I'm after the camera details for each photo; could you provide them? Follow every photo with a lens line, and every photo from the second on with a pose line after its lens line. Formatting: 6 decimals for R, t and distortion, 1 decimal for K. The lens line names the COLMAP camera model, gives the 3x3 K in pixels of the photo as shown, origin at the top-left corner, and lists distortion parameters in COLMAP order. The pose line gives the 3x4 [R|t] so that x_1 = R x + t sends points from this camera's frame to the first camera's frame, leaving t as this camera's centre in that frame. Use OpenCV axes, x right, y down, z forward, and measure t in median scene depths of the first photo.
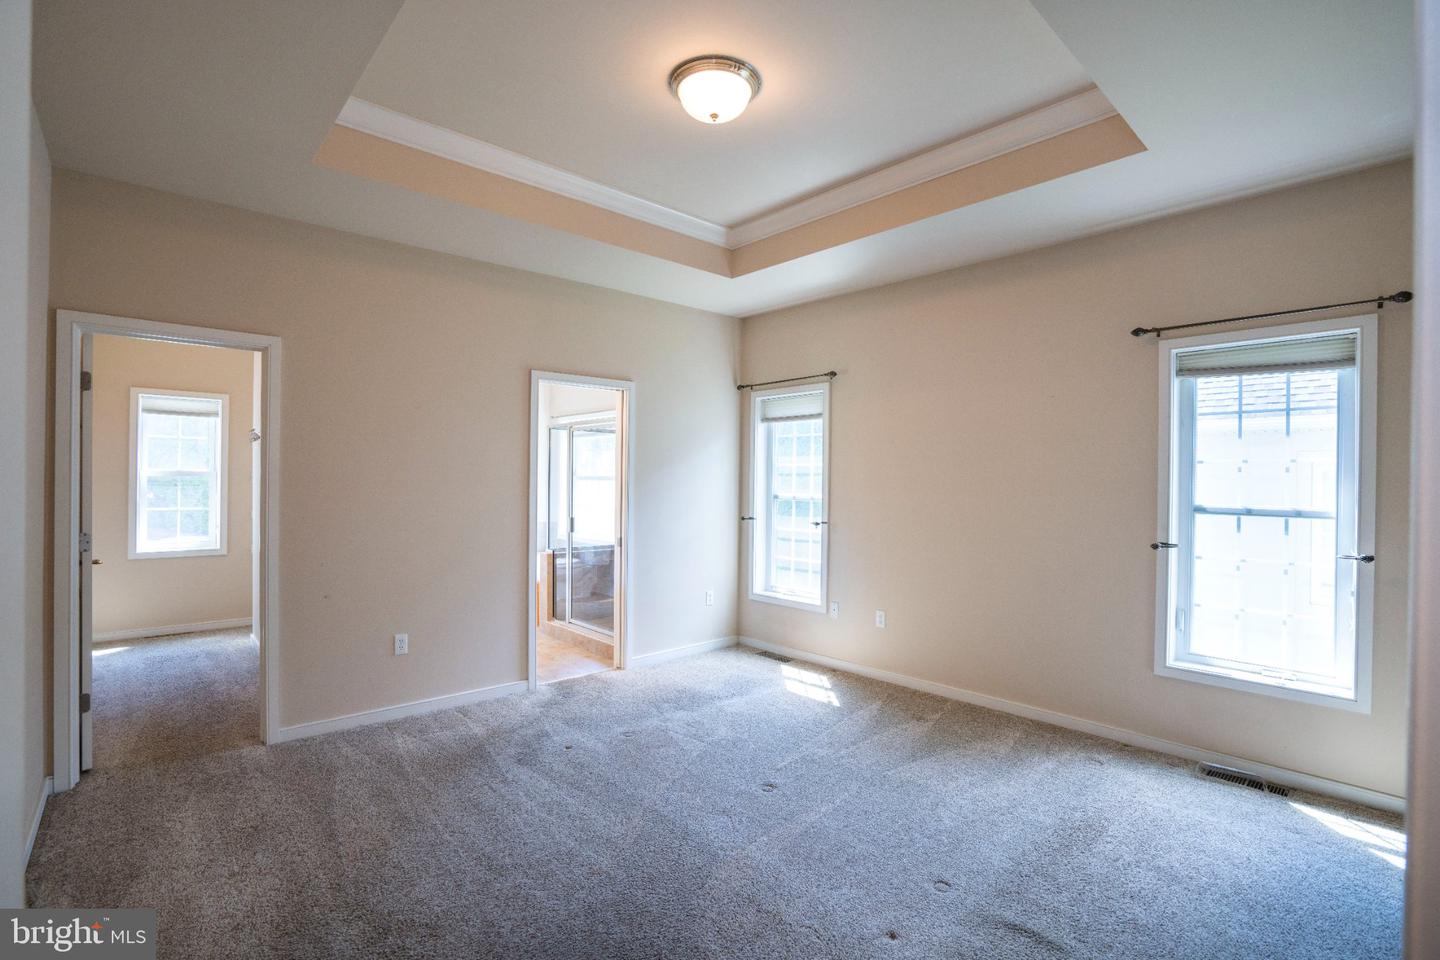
lens RADIAL K [[664.2, 0, 715.9], [0, 664.2, 484.6], [0, 0, 1]] dist [-0.043776, 0.013442]
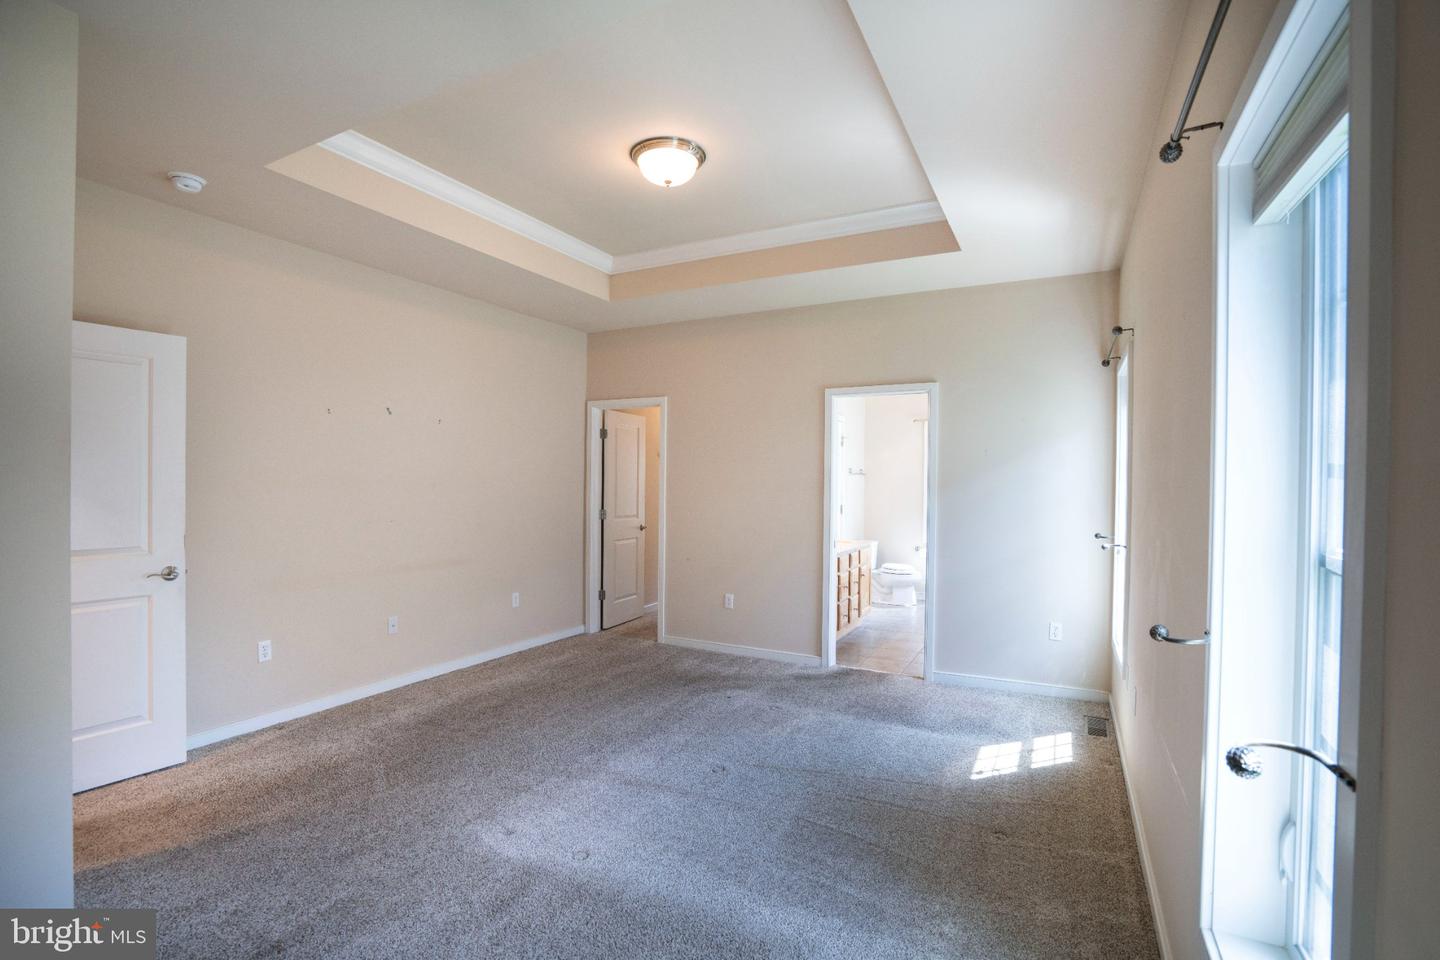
lens RADIAL K [[664.2, 0, 724.5], [0, 664.2, 483.0], [0, 0, 1]] dist [-0.043776, 0.013442]
pose [[0.353356, -0.002906, -0.935485, 0.705334], [-0.011208, 0.999910, -0.007340, 0.001236], [0.935422, 0.013078, 0.353291, 0.405414]]
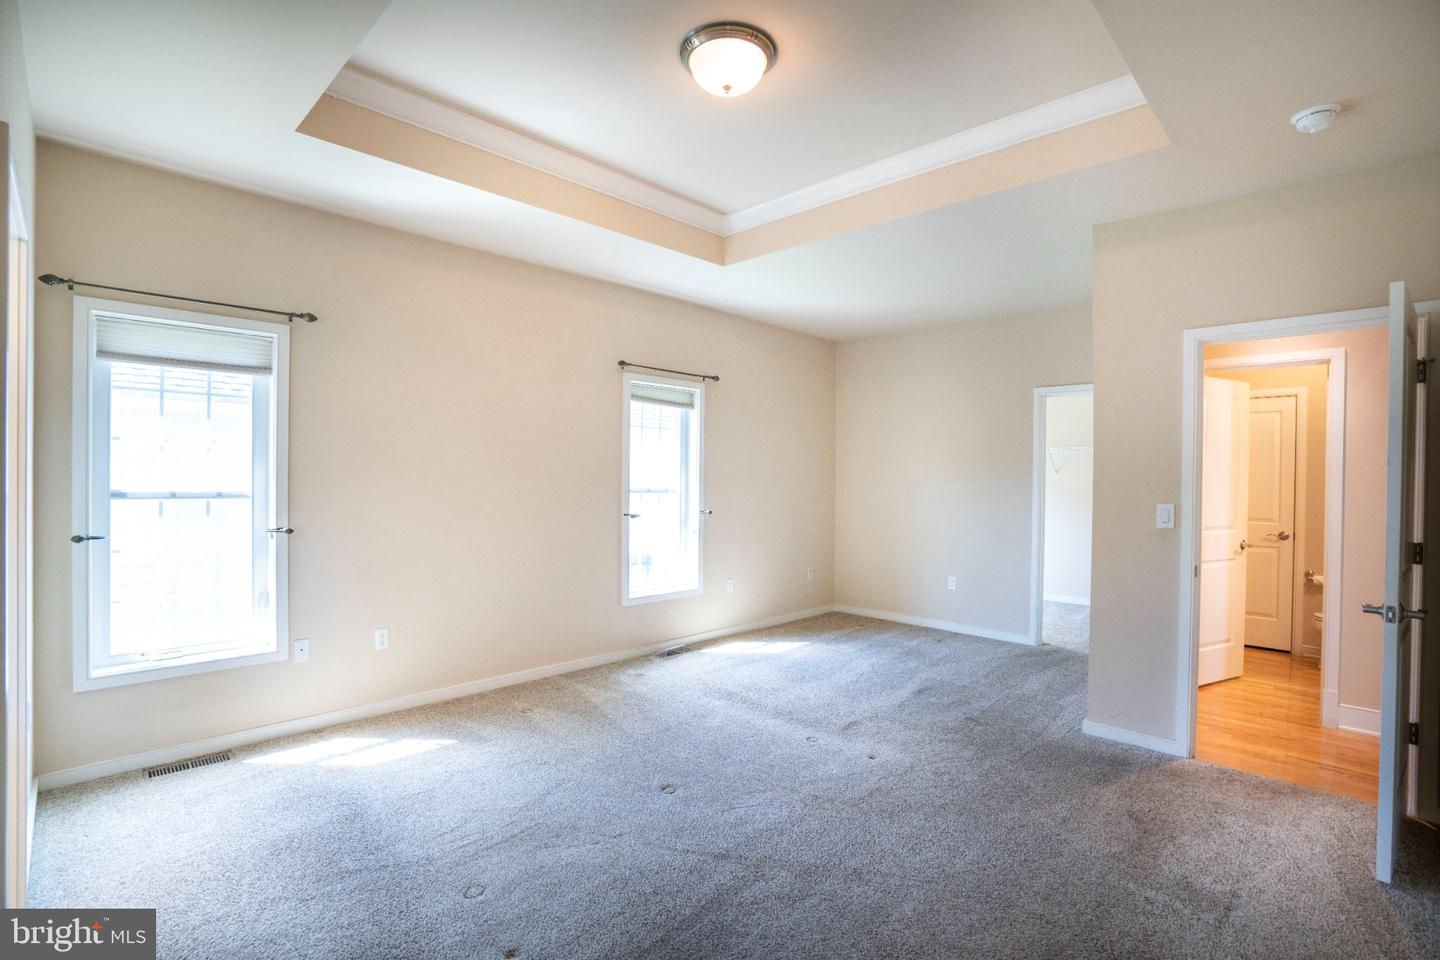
lens RADIAL K [[664.2, 0, 719.7], [0, 664.2, 480.5], [0, 0, 1]] dist [-0.043776, 0.013442]
pose [[-0.041893, -0.017780, 0.998964, -0.576021], [-0.006909, 0.999823, 0.017506, -0.008132], [-0.999098, -0.006168, -0.042008, 0.631018]]
